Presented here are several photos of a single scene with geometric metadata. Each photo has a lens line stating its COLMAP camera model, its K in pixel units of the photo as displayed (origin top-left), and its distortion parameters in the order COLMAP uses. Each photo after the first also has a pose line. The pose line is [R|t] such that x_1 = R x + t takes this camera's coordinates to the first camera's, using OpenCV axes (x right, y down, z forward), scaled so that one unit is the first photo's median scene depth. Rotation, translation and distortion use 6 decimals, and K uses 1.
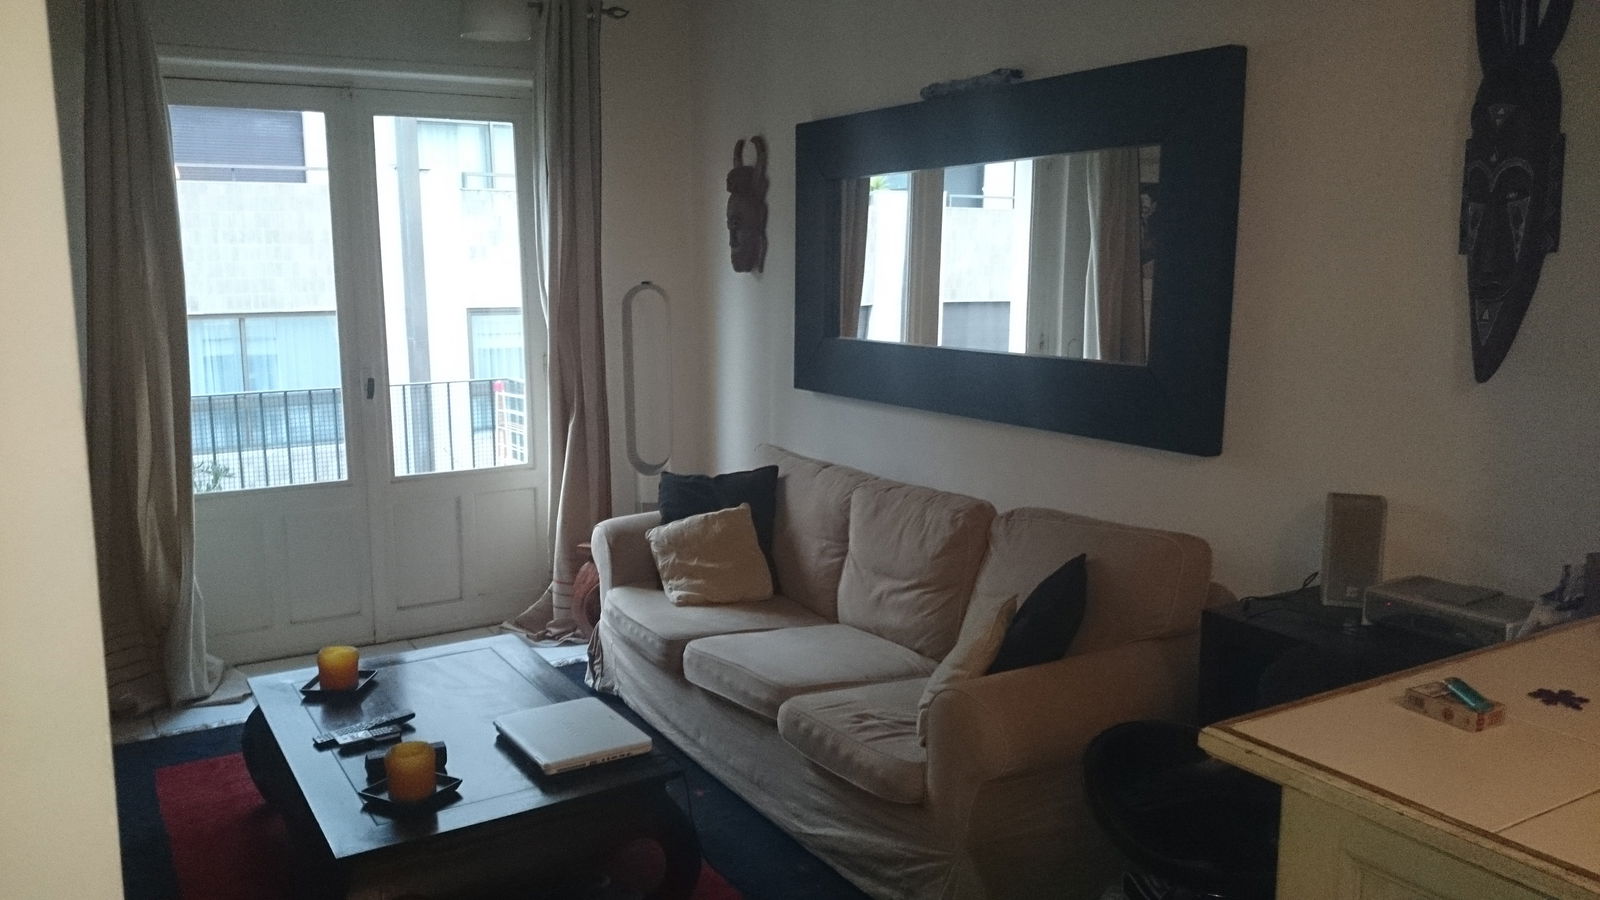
lens RADIAL K [[1275.4, 0, 800.2], [0, 1275.4, 450.8], [0, 0, 1]] dist [-0.001704, -0.008390]
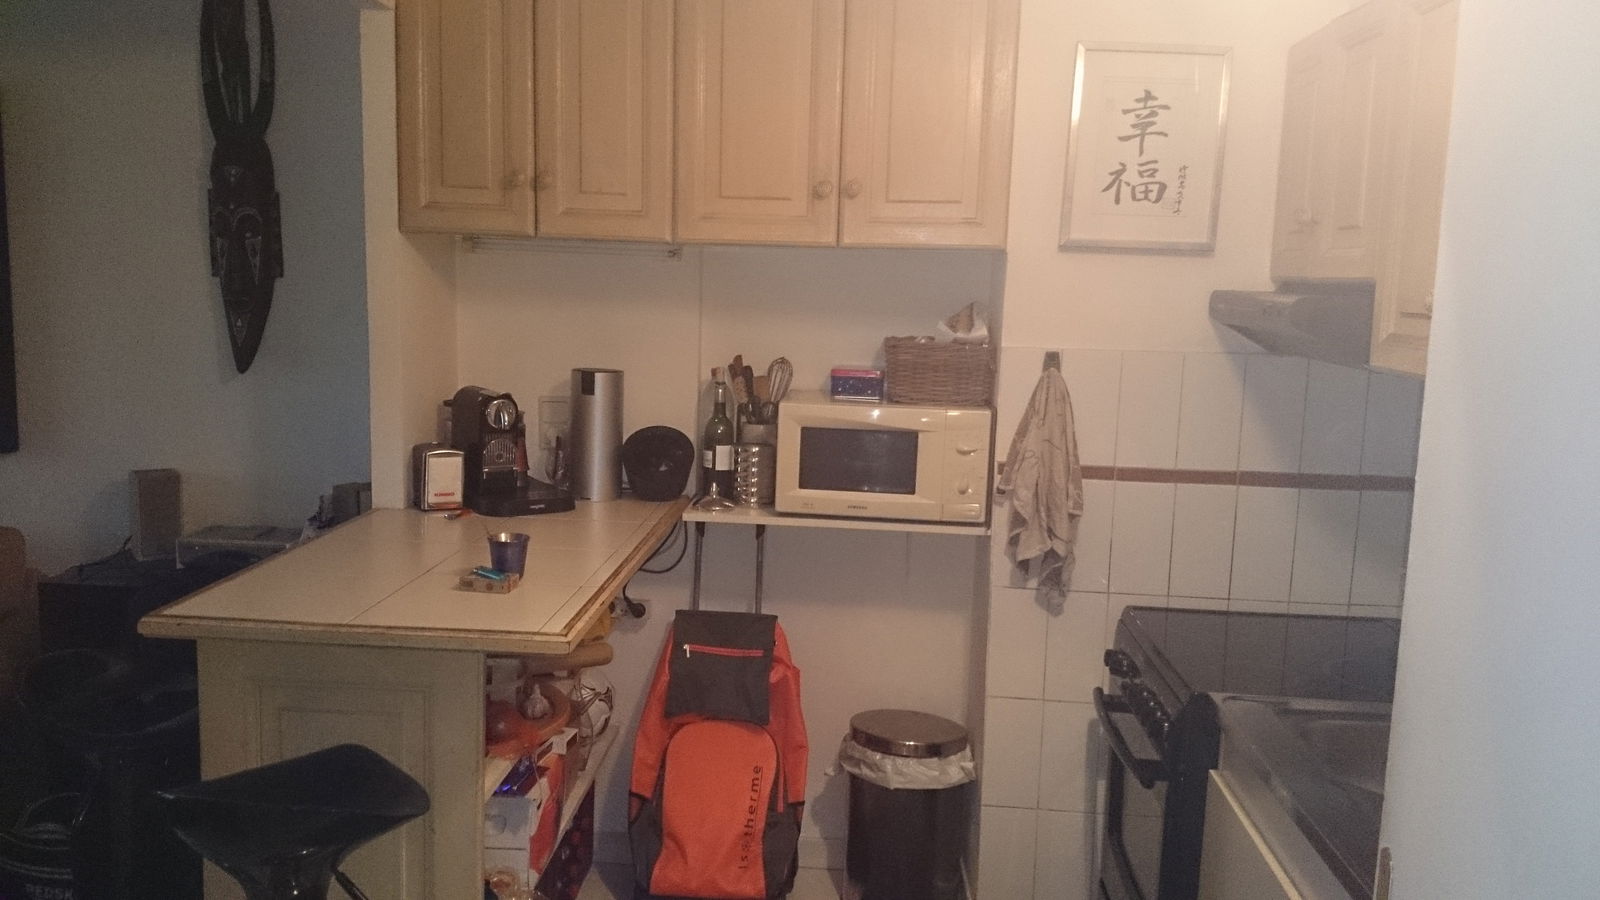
lens RADIAL K [[1275.4, 0, 799.4], [0, 1275.4, 452.0], [0, 0, 1]] dist [-0.001704, -0.008390]
pose [[0.564885, -0.094092, 0.819788, -0.239797], [0.100990, 0.993892, 0.044486, 0.027927], [-0.818966, 0.057661, 0.570937, -0.238322]]
